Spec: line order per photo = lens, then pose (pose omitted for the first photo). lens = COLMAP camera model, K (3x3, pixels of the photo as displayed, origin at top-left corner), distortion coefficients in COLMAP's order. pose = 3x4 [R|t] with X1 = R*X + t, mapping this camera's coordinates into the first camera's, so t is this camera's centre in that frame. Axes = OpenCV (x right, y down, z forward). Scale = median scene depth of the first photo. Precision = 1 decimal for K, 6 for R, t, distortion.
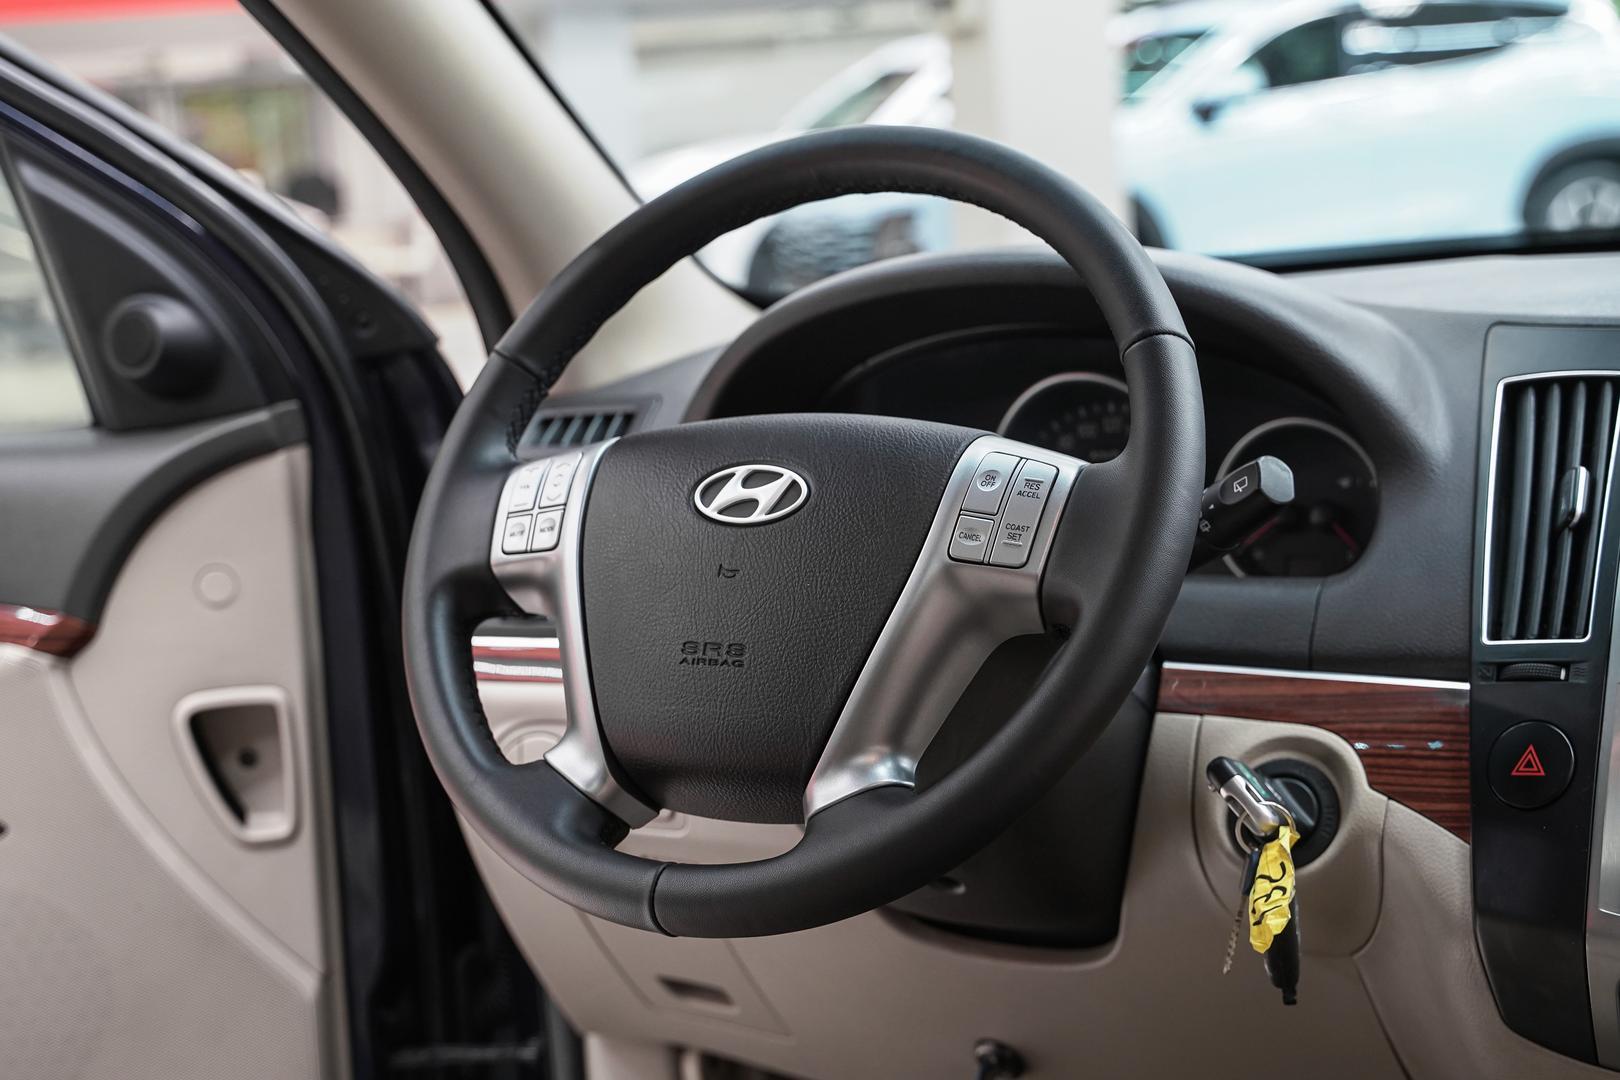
lens RADIAL K [[2432.5, 0, 721.0], [0, 2432.5, 542.2], [0, 0, 1]] dist [-0.015603, -0.036034]
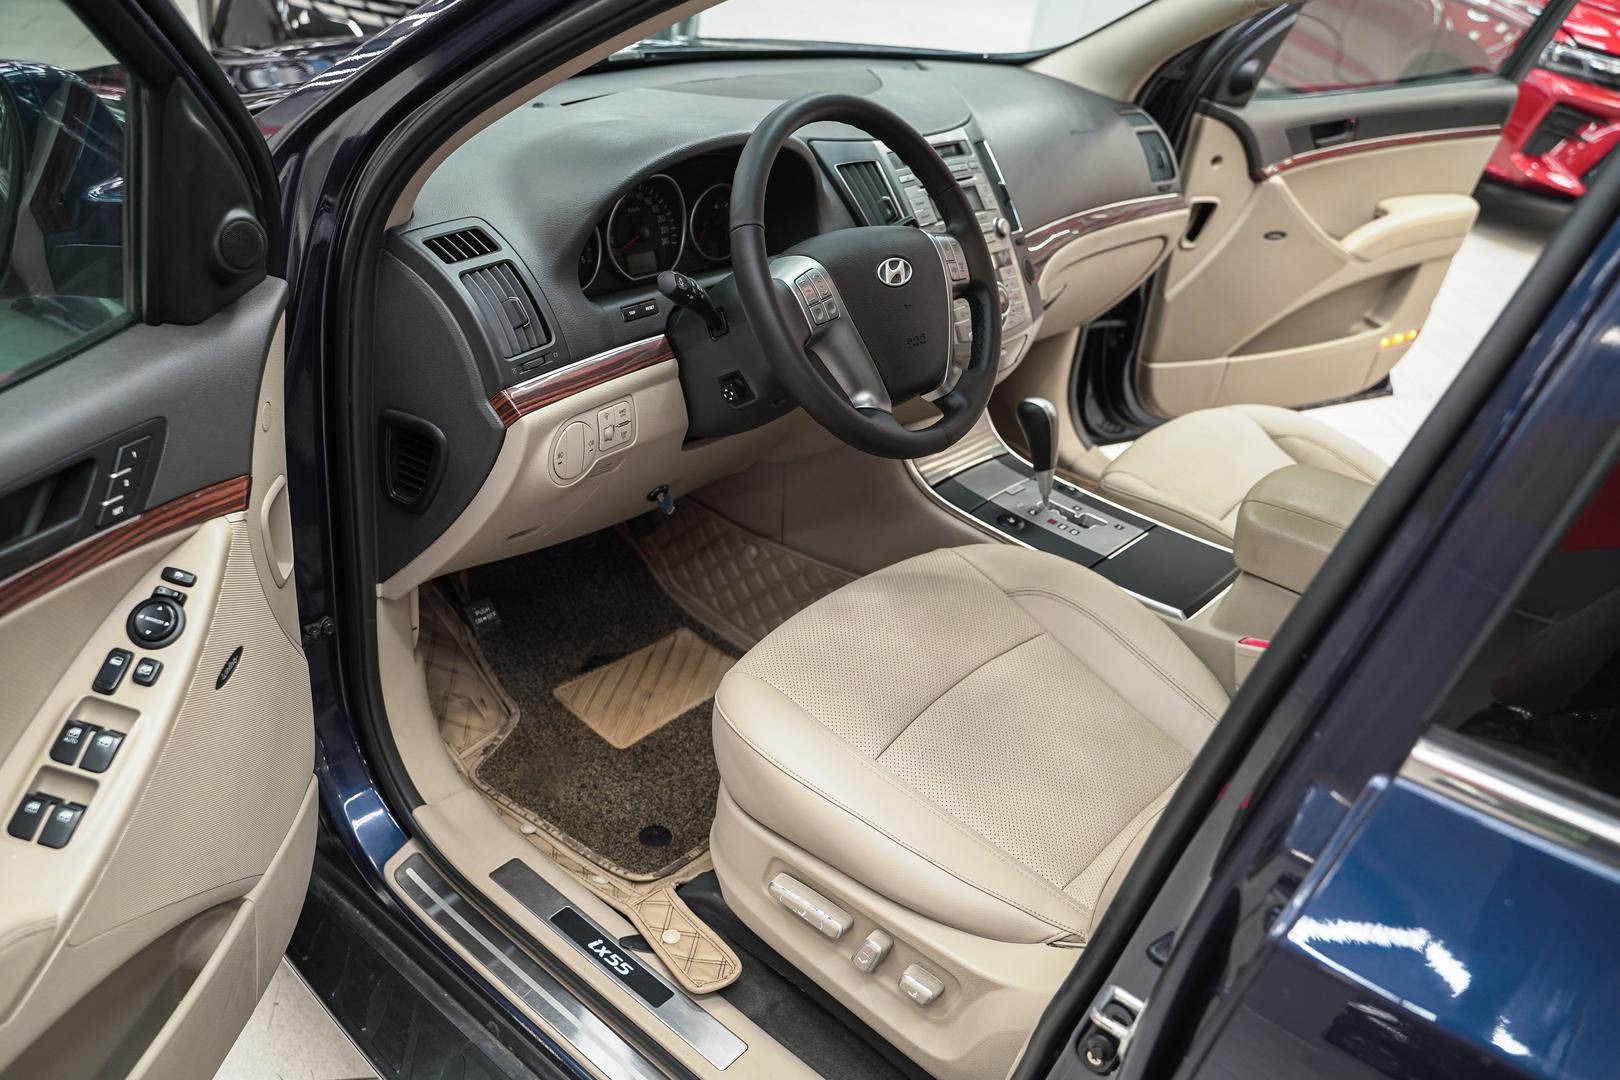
lens RADIAL K [[1312.9, 0, 785.7], [0, 1312.9, 551.9], [0, 0, 1]] dist [-0.029052, -0.003368]
pose [[0.134894, -0.415552, 0.899511, -1.231949], [0.030271, 0.909113, 0.415448, -0.297647], [-0.990398, -0.028812, 0.135213, 0.904683]]
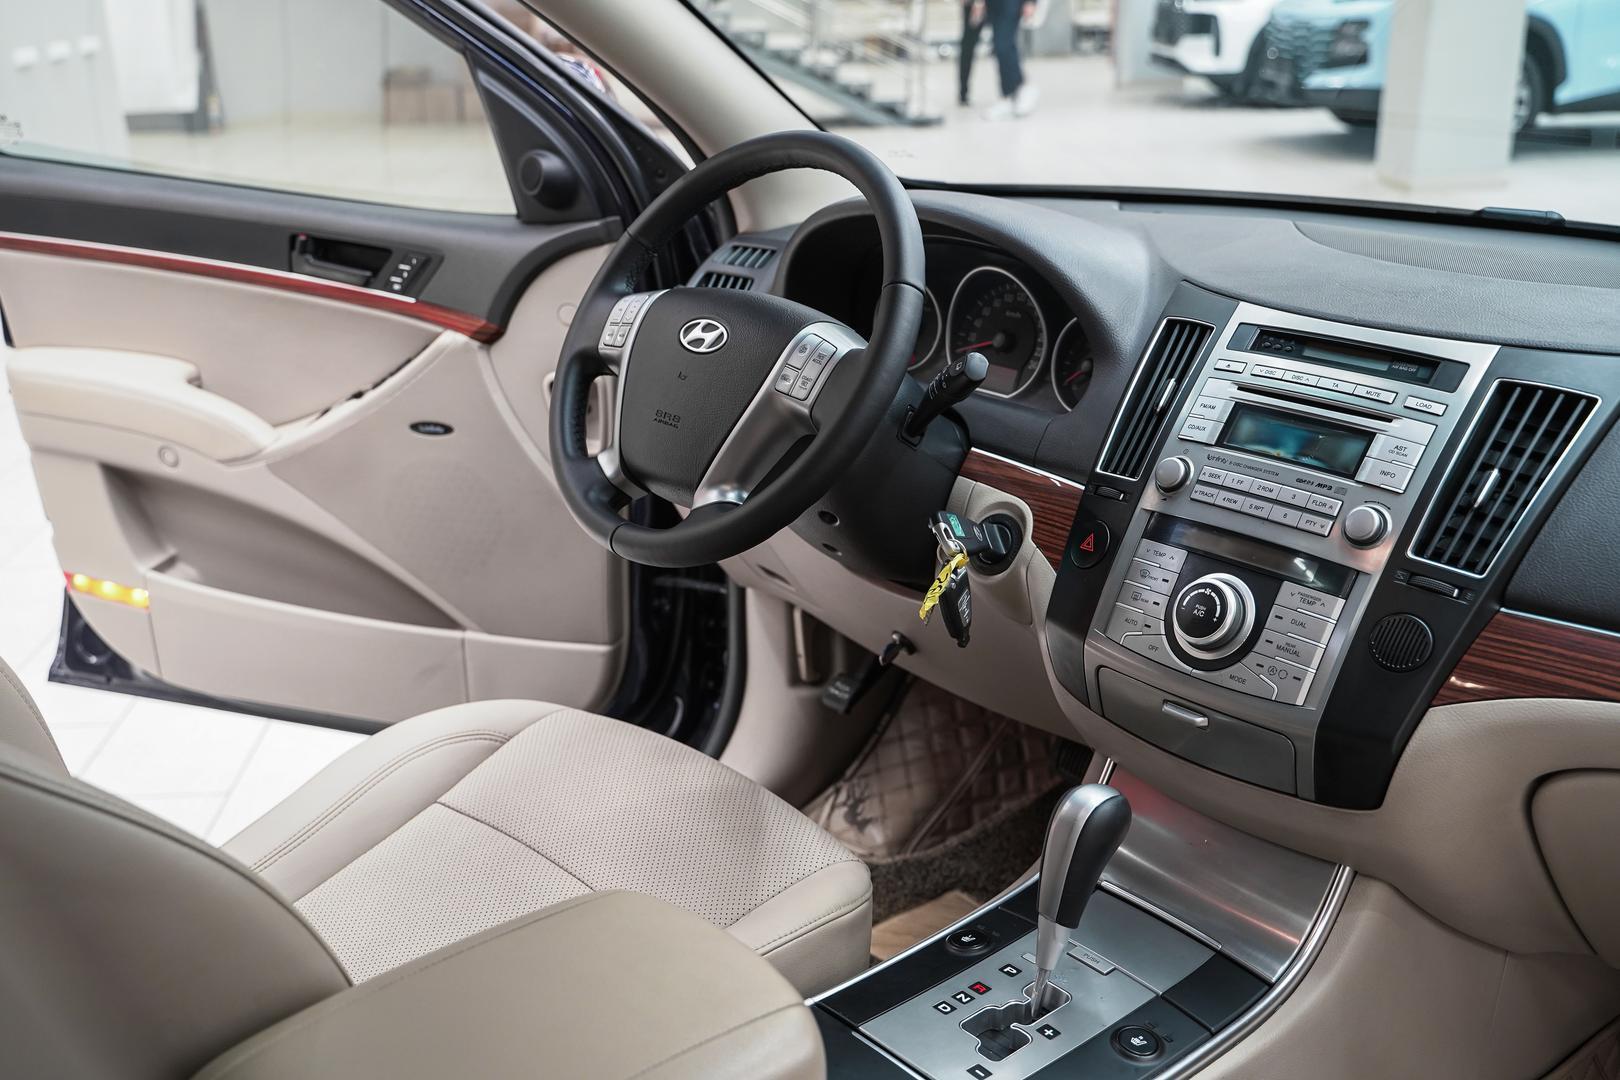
lens RADIAL K [[1645.1, 0, 778.3], [0, 1645.1, 528.6], [0, 0, 1]] dist [-0.004570, 0.012392]
pose [[0.954218, 0.158203, -0.253851, 0.403758], [-0.106476, 0.972745, 0.205987, -0.139513], [0.279520, -0.169527, 0.945055, -0.203698]]
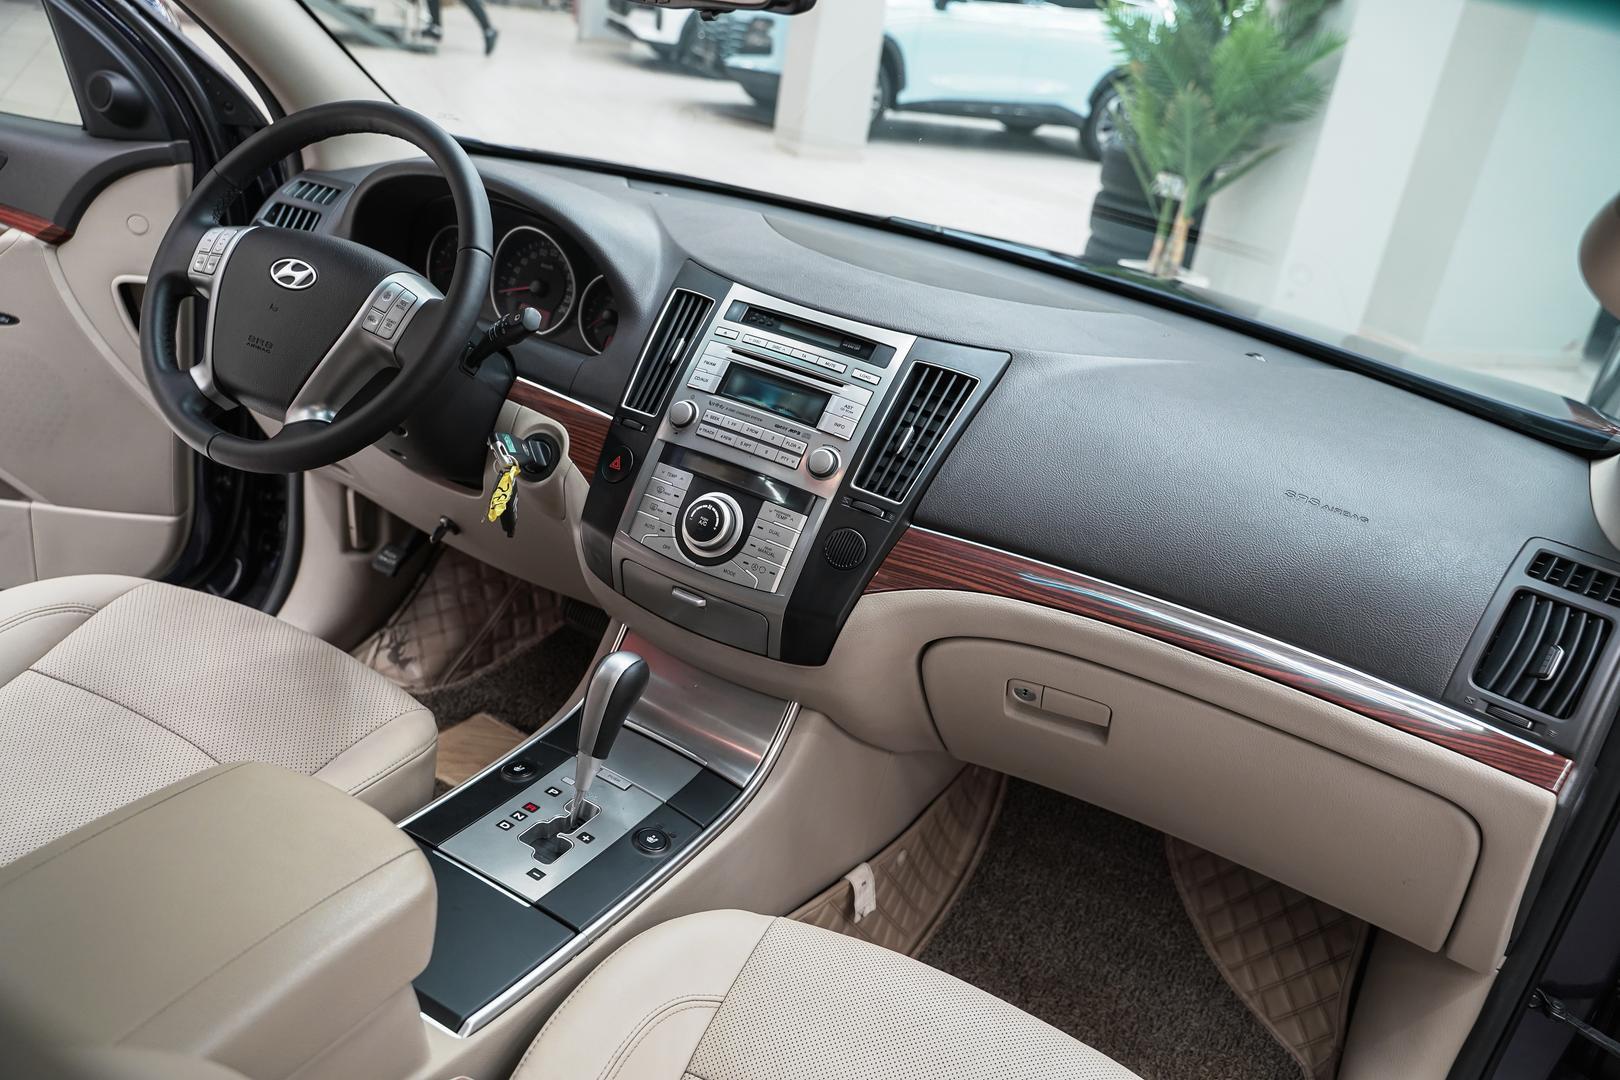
lens RADIAL K [[1285.3, 0, 799.4], [0, 1285.3, 540.9], [0, 0, 1]] dist [-0.011727, 0.006571]
pose [[0.971843, 0.187238, 0.143048, 0.327184], [-0.218798, 0.942418, 0.252932, -0.180851], [-0.087453, -0.277109, 0.956850, -0.205826]]
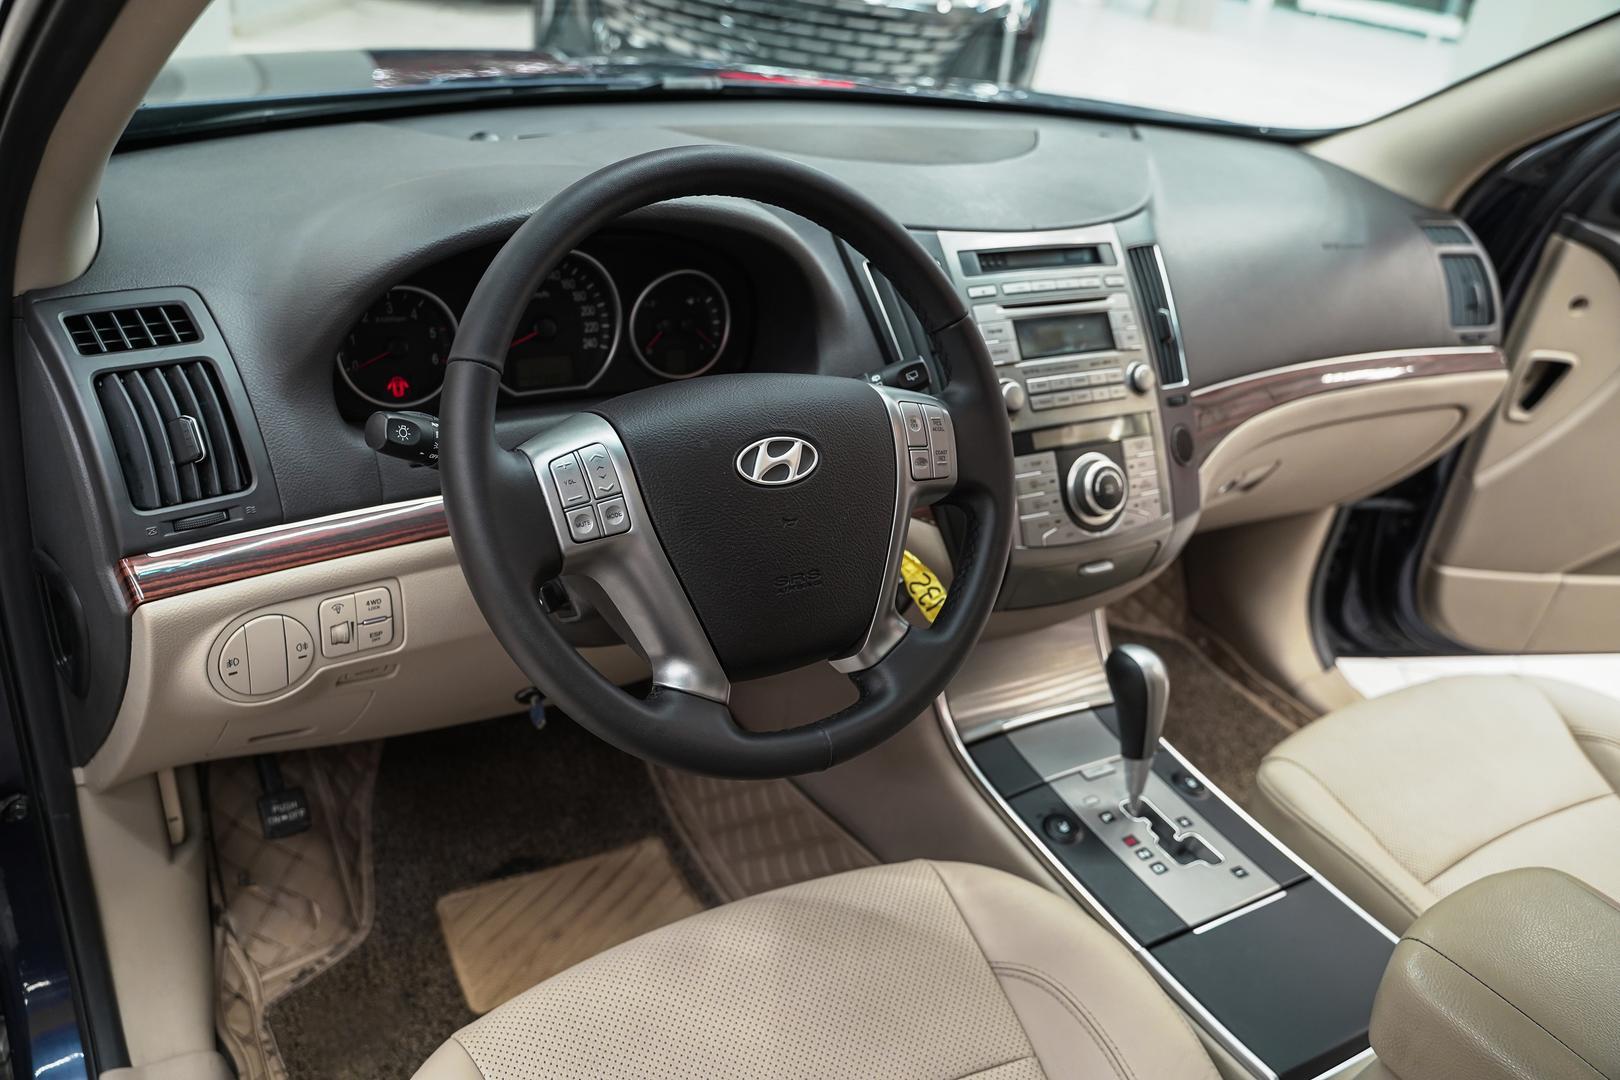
lens RADIAL K [[1285.3, 0, 799.4], [0, 1285.3, 540.9], [0, 0, 1]] dist [-0.011727, 0.006571]
pose [[0.430099, -0.332939, 0.839146, -0.597242], [-0.026041, 0.924550, 0.380171, -0.249713], [-0.902406, -0.185364, 0.388978, 0.681029]]
